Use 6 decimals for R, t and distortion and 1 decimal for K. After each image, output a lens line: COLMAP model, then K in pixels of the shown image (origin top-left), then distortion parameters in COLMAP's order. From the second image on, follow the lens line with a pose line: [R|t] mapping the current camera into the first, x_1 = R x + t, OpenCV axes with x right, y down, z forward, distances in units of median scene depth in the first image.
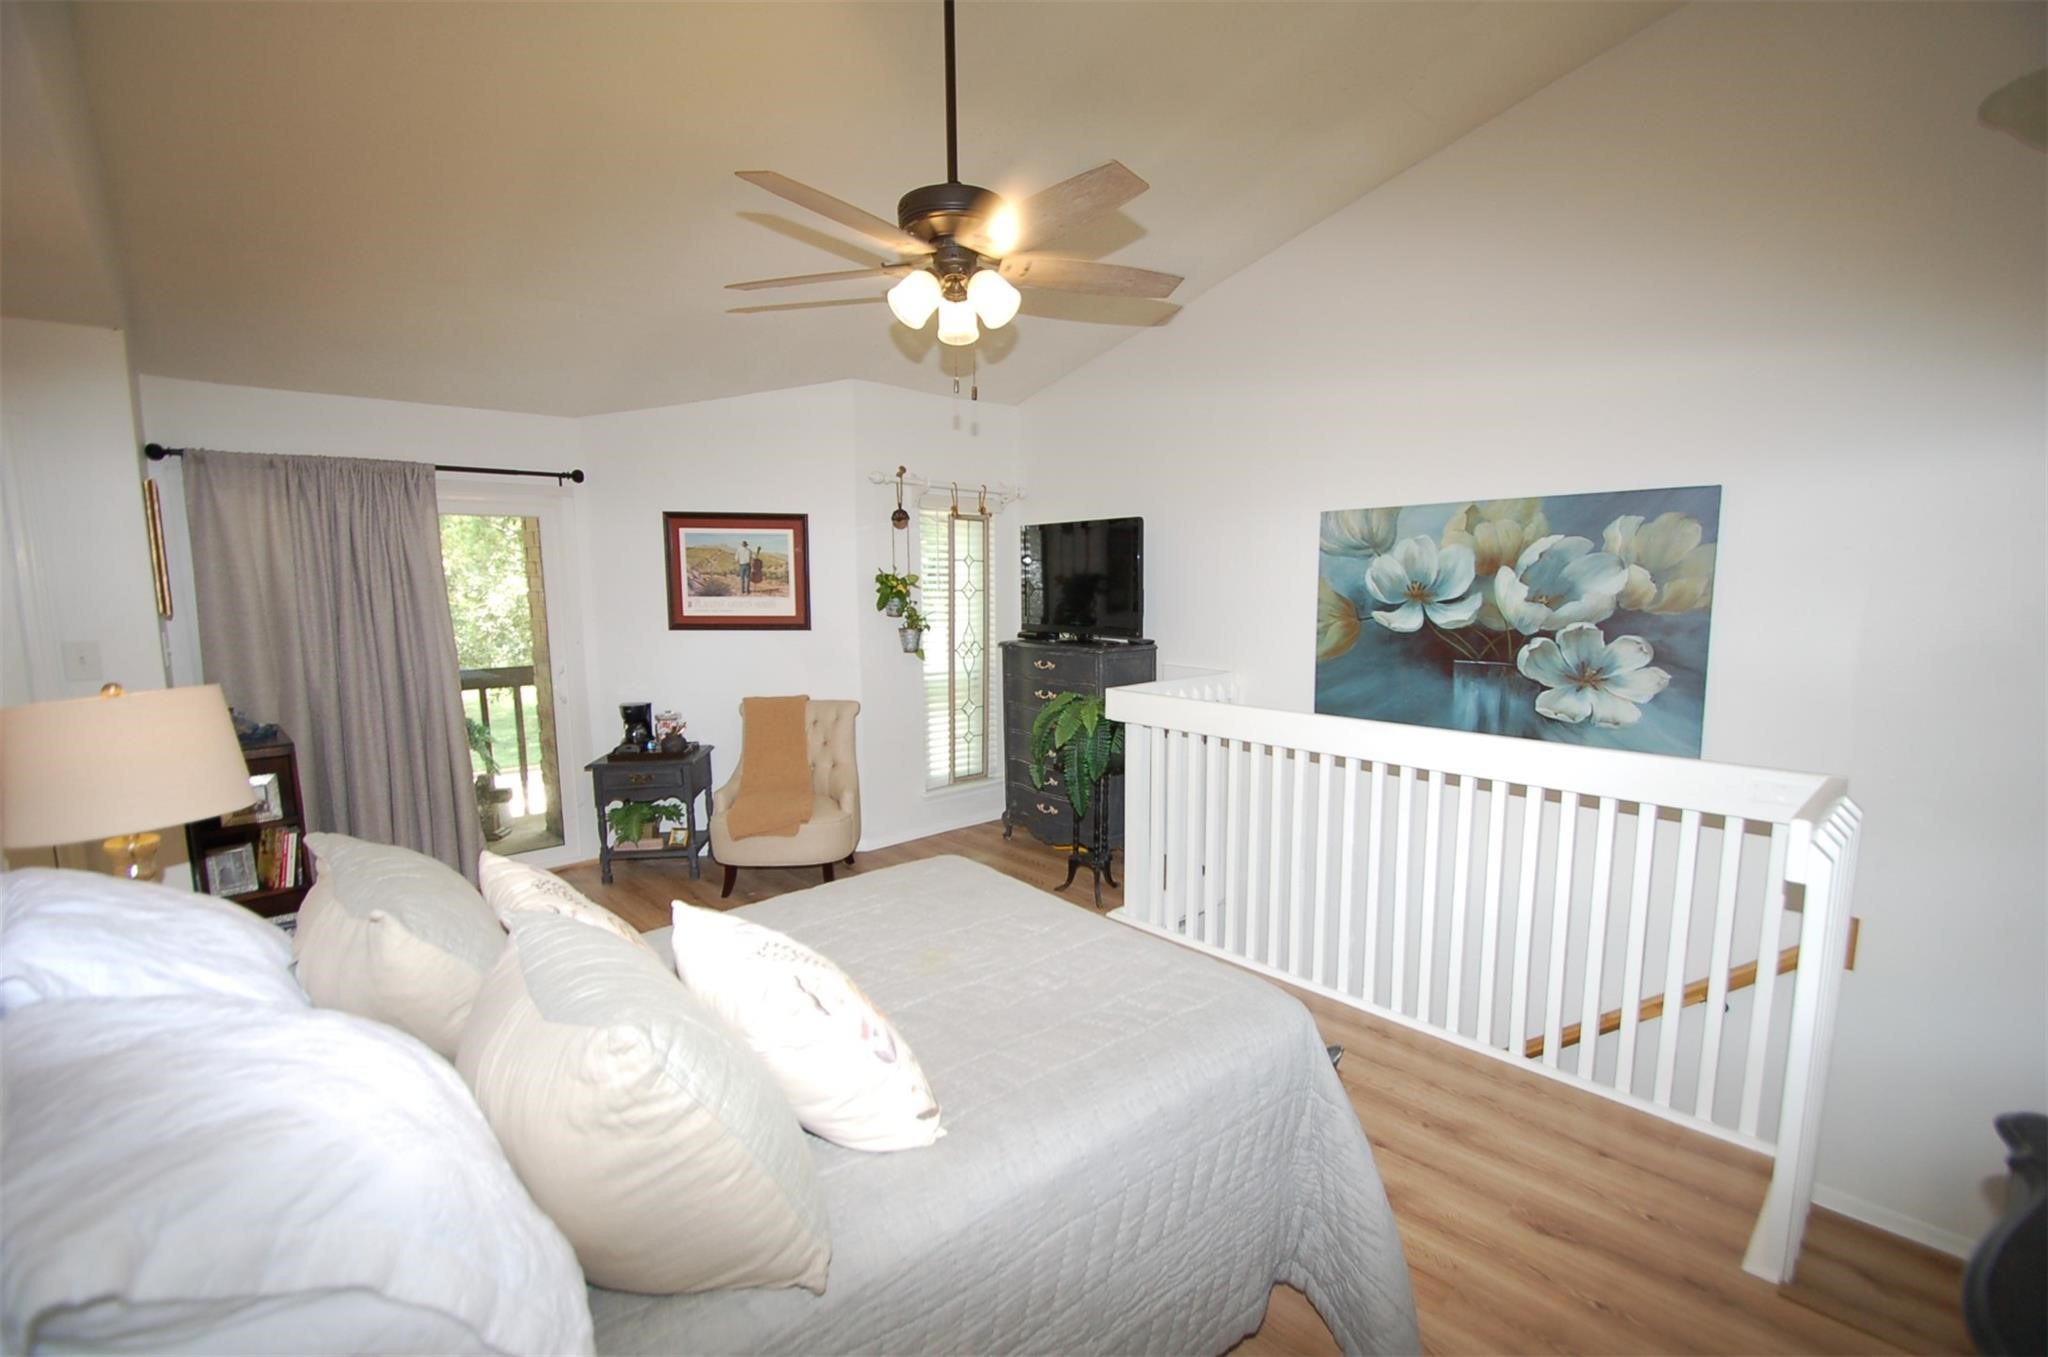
lens RADIAL K [[899.2, 0, 1057.5], [0, 899.2, 696.6], [0, 0, 1]] dist [0.003565, -0.009912]
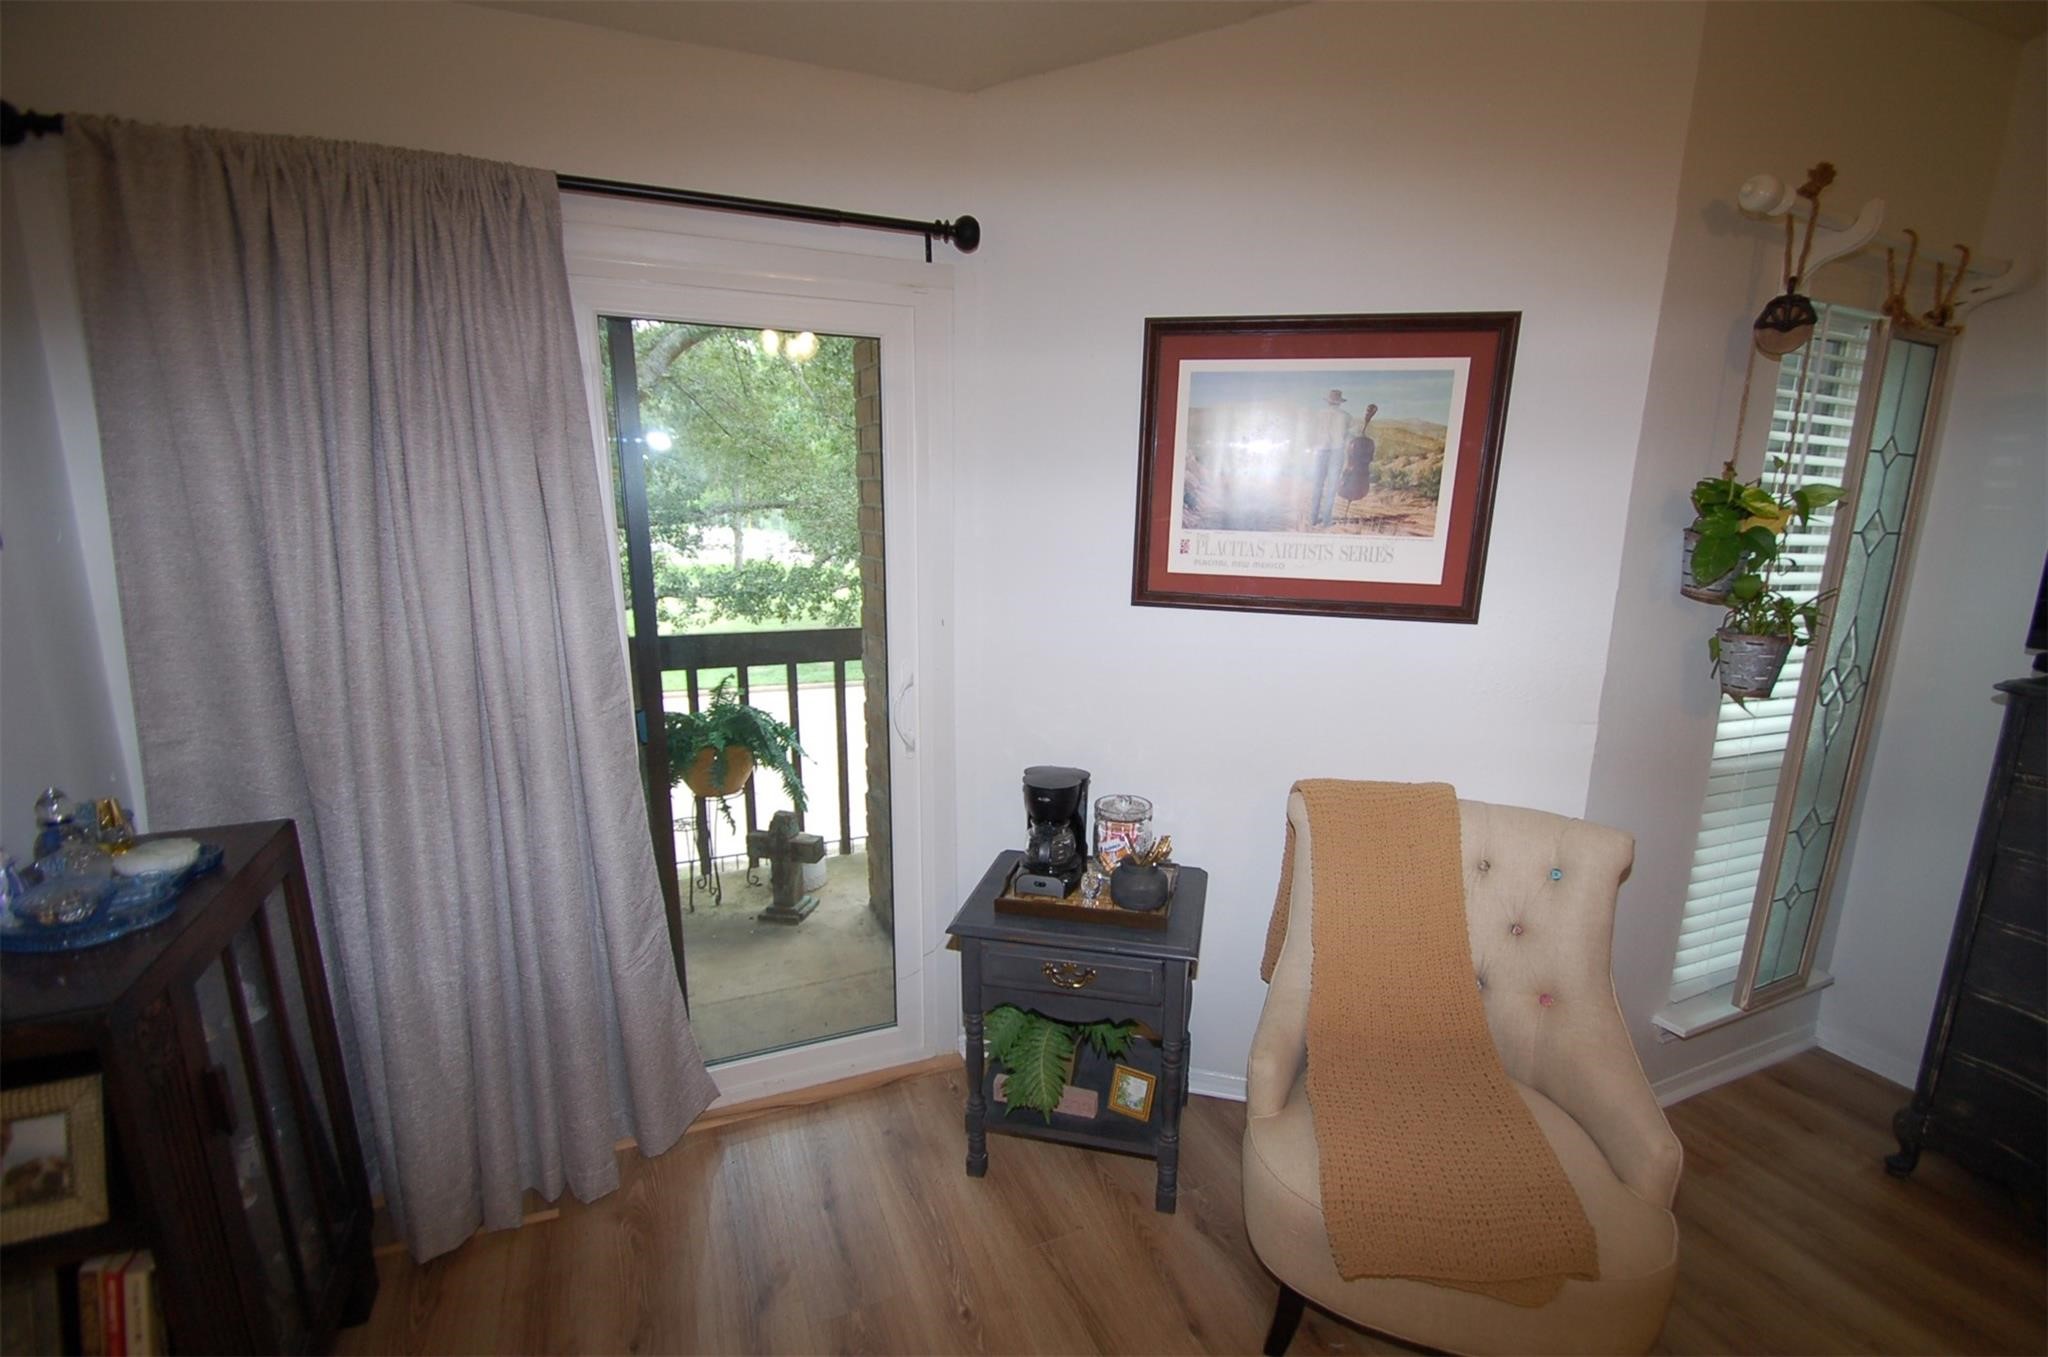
lens RADIAL K [[899.2, 0, 1037.4], [0, 899.2, 688.7], [0, 0, 1]] dist [0.003565, -0.009912]
pose [[0.936308, 0.095326, -0.337994, -0.324235], [-0.066617, 0.993191, 0.095574, -0.071908], [0.344804, -0.066970, 0.936283, 0.575459]]
